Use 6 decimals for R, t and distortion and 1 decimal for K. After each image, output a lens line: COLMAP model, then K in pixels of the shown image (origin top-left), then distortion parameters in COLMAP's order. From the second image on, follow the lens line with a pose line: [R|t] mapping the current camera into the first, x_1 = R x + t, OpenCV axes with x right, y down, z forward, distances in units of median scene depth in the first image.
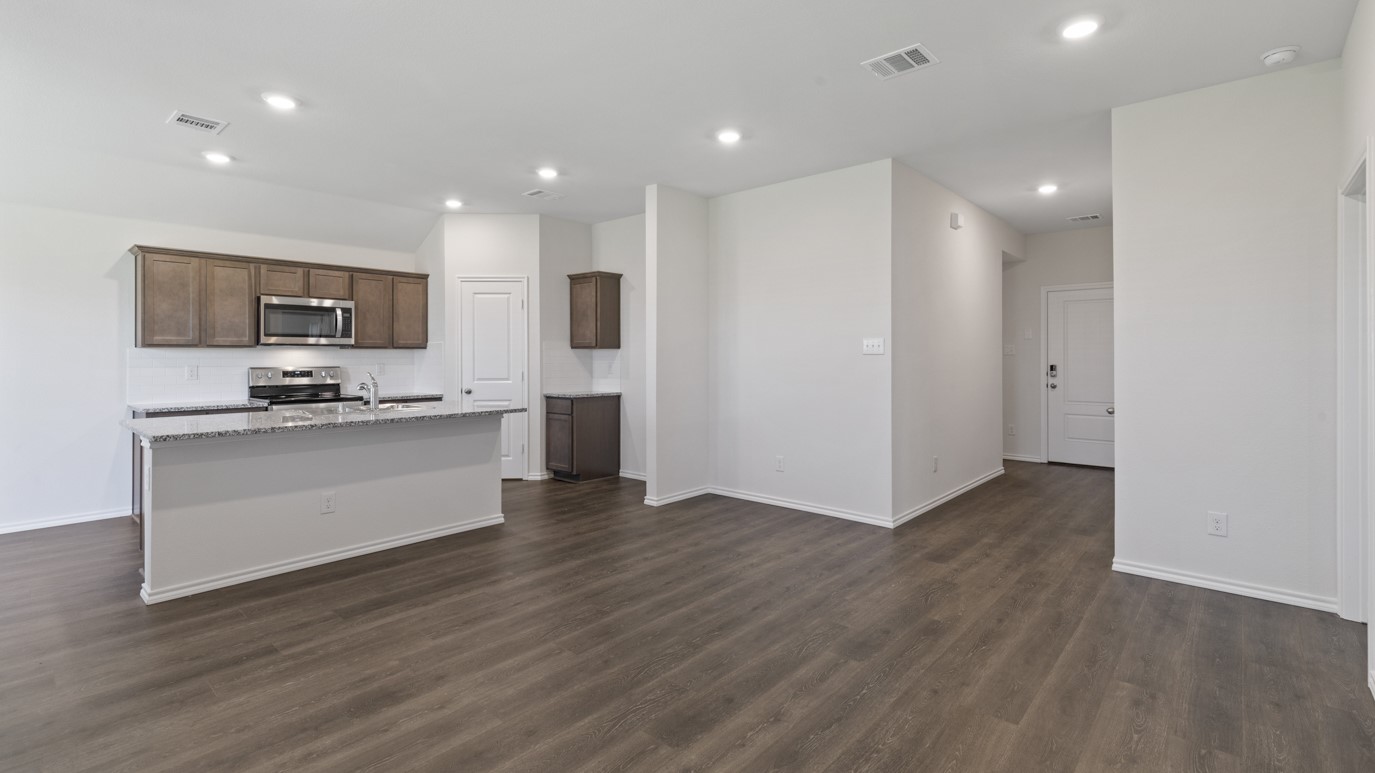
lens RADIAL K [[616.5, 0, 688.0], [0, 616.5, 348.4], [0, 0, 1]] dist [0.004566, 0.000247]
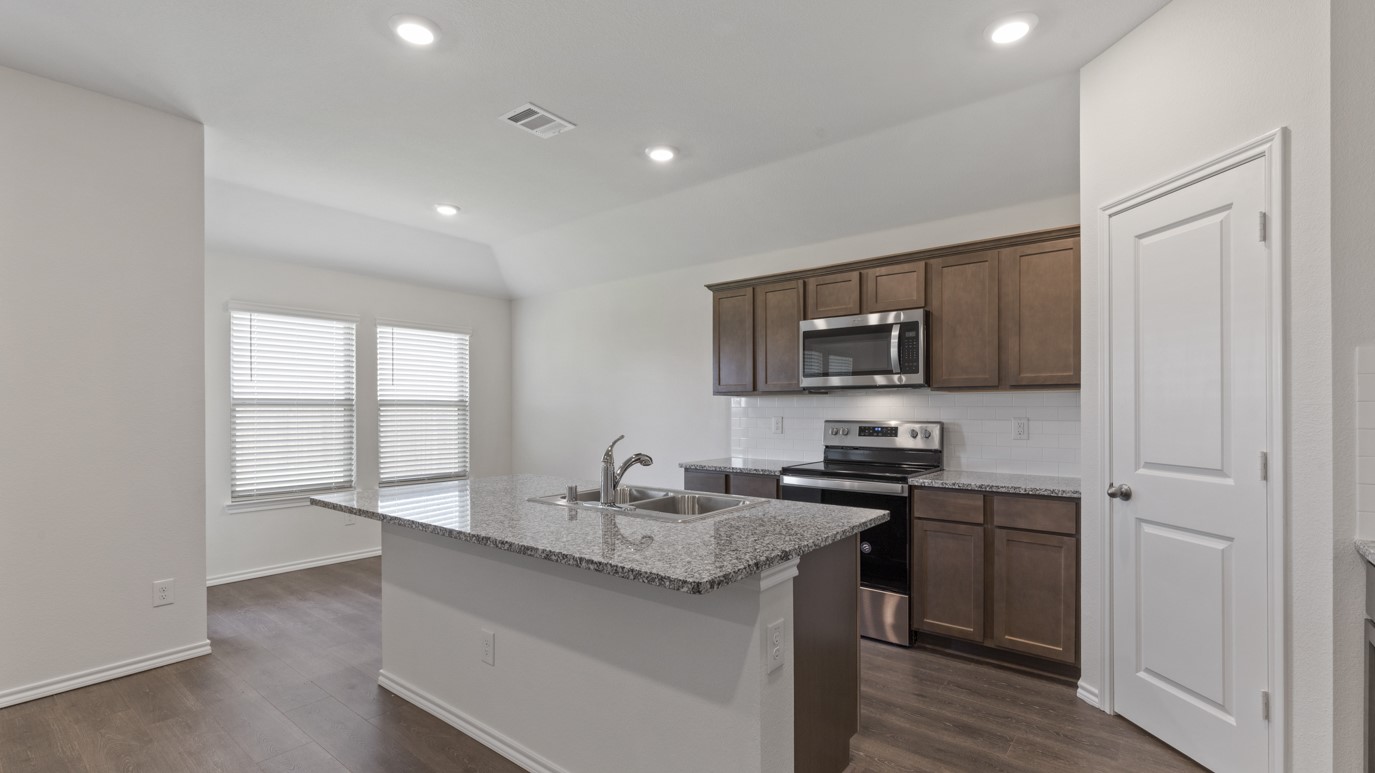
lens RADIAL K [[615.0, 0, 687.1], [0, 615.0, 411.4], [0, 0, 1]] dist [0.002514, 0.000048]
pose [[0.044950, 0.007918, -0.998958, 0.024239], [0.017316, 0.999812, 0.008704, 0.012272], [0.998839, -0.017689, 0.044805, 0.889112]]
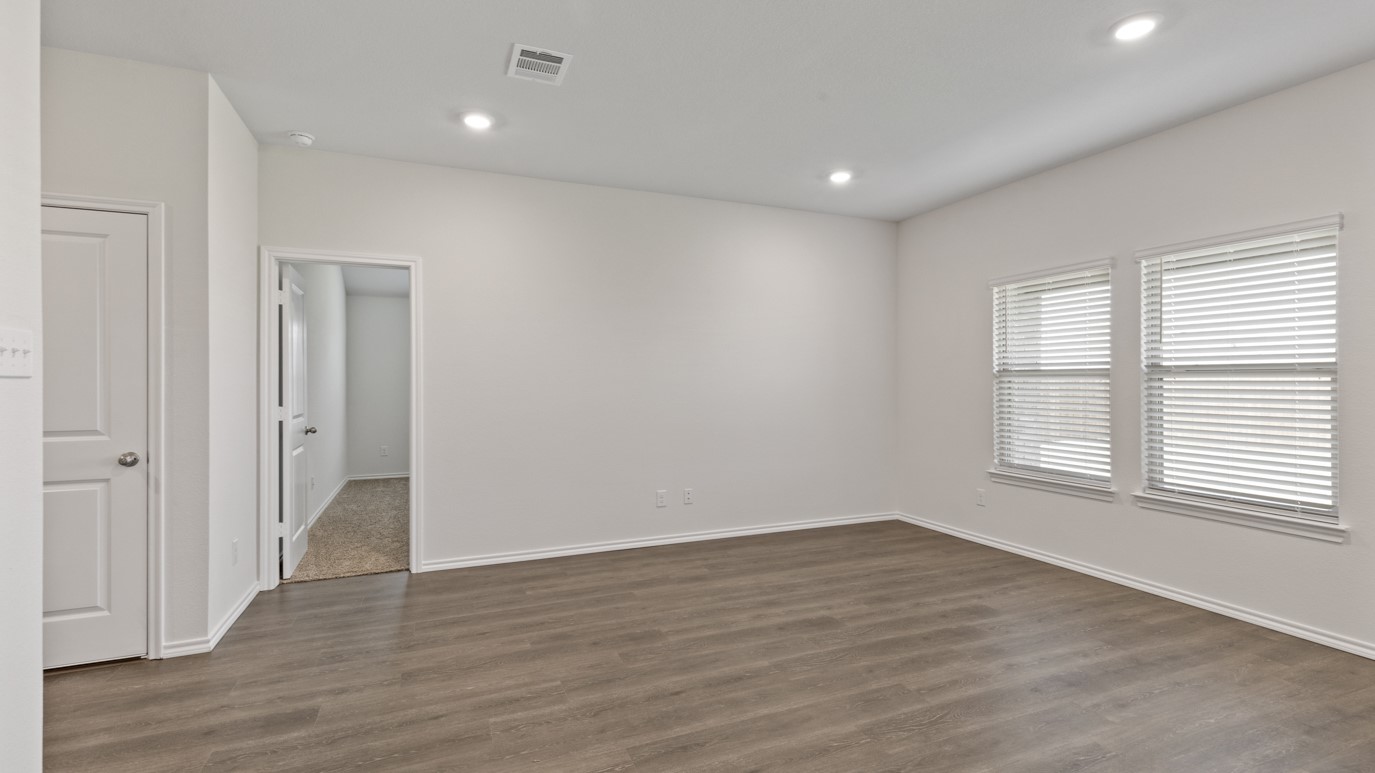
lens RADIAL K [[620.2, 0, 687.5], [0, 620.2, 386.5], [0, 0, 1]] dist [0.004889, 0.000372]
pose [[-0.901159, 0.000220, 0.433490, -0.158209], [-0.002269, 0.999984, -0.005226, 0.014075], [-0.433484, -0.005693, -0.901143, 1.065355]]
